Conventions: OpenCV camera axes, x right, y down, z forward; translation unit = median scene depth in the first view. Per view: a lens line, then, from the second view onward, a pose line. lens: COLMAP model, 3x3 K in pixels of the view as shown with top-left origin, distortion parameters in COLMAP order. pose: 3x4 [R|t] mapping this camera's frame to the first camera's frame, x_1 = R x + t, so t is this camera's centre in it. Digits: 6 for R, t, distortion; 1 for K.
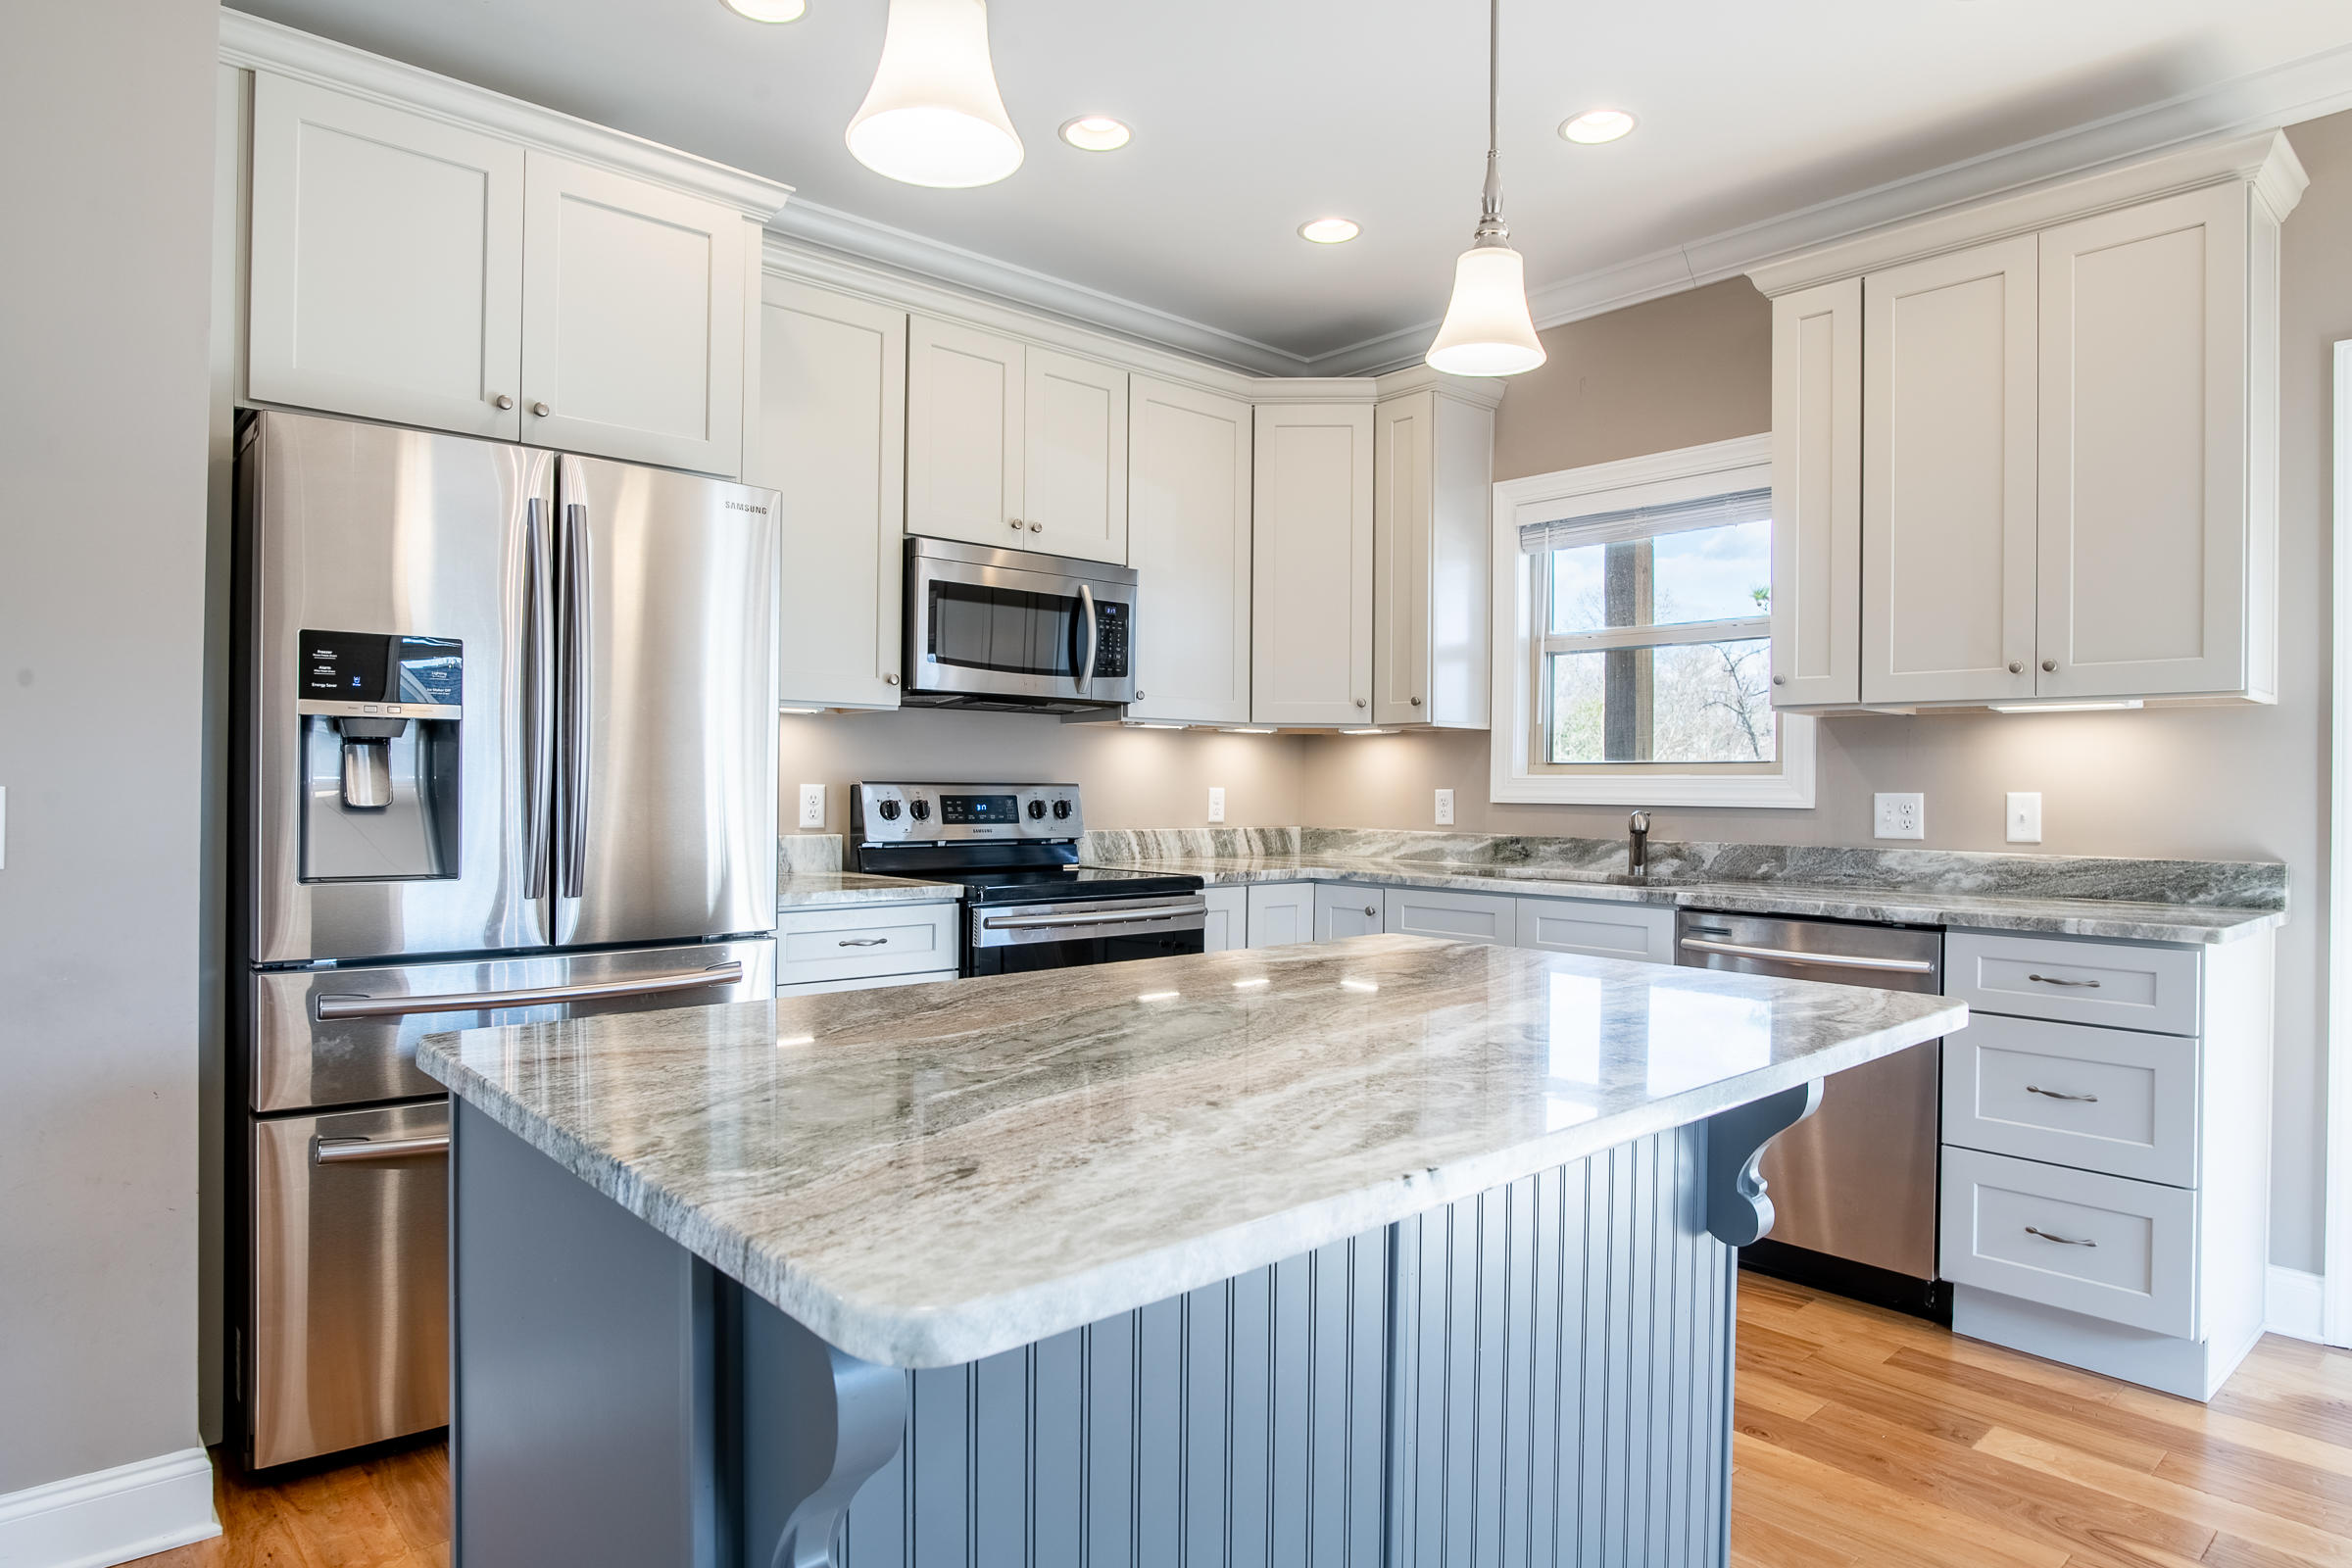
lens RADIAL K [[1361.9, 0, 1183.3], [0, 1361.9, 787.7], [0, 0, 1]] dist [-0.026388, 0.006094]
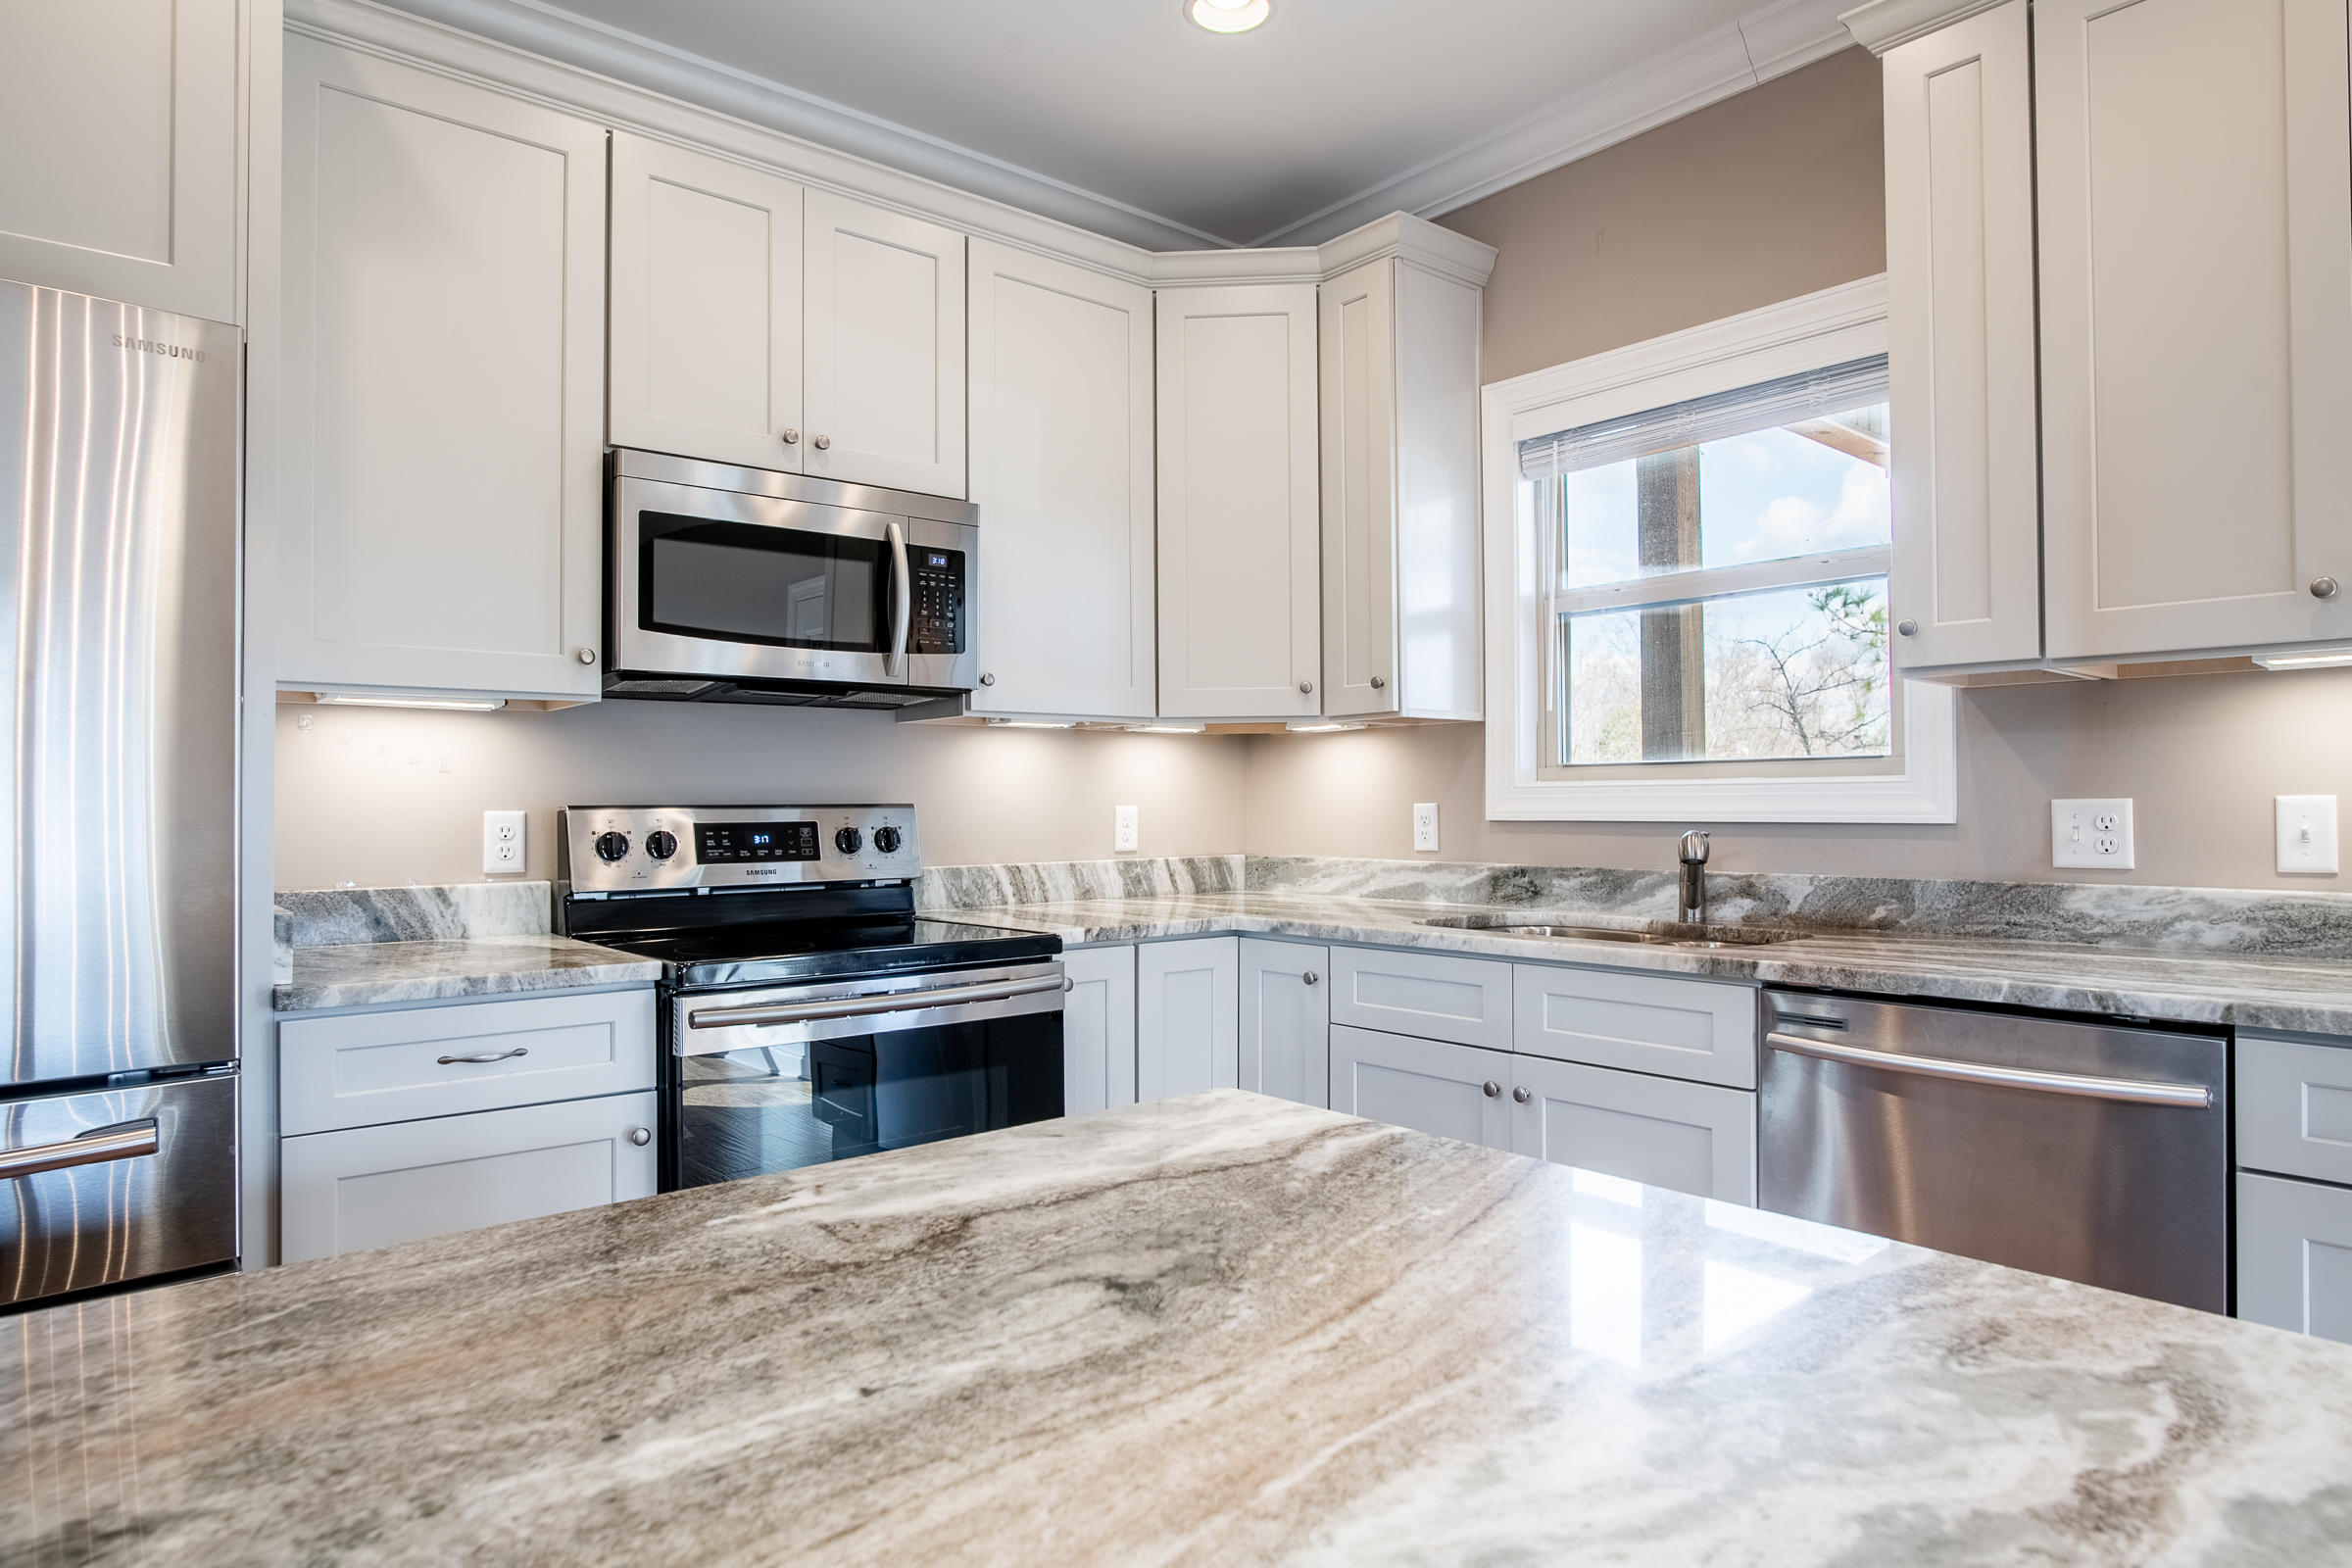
lens RADIAL K [[1361.9, 0, 1179.0], [0, 1361.9, 788.1], [0, 0, 1]] dist [-0.026388, 0.006094]
pose [[0.999432, -0.016442, -0.029408, 0.093550], [0.016109, 0.999804, -0.011518, -0.000670], [0.029592, 0.011037, 0.999501, 0.297272]]
